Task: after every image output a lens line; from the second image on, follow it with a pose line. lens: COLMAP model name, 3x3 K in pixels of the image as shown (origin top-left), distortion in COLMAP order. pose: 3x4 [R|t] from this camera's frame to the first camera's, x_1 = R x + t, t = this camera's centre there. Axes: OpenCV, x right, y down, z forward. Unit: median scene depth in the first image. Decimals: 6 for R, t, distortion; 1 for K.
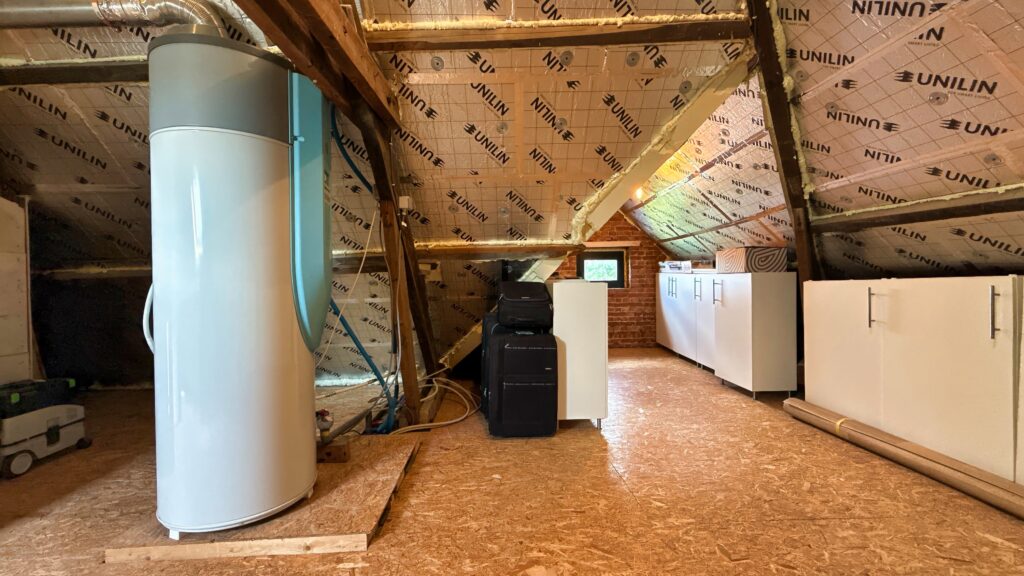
lens RADIAL K [[406.5, 0, 514.9], [0, 406.5, 285.5], [0, 0, 1]] dist [-0.002254, -0.000619]
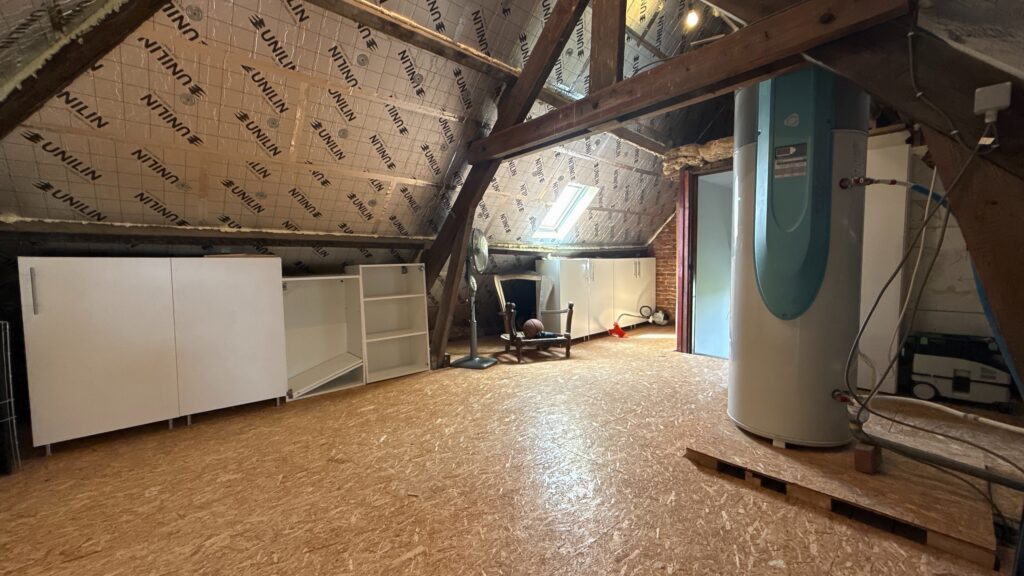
lens RADIAL K [[406.5, 0, 514.9], [0, 406.5, 285.5], [0, 0, 1]] dist [-0.002254, -0.000619]
pose [[-0.748031, 0.061963, -0.660765, 0.607977], [0.002625, 0.995900, 0.090418, -0.020908], [0.663659, 0.065901, -0.745127, 1.085218]]
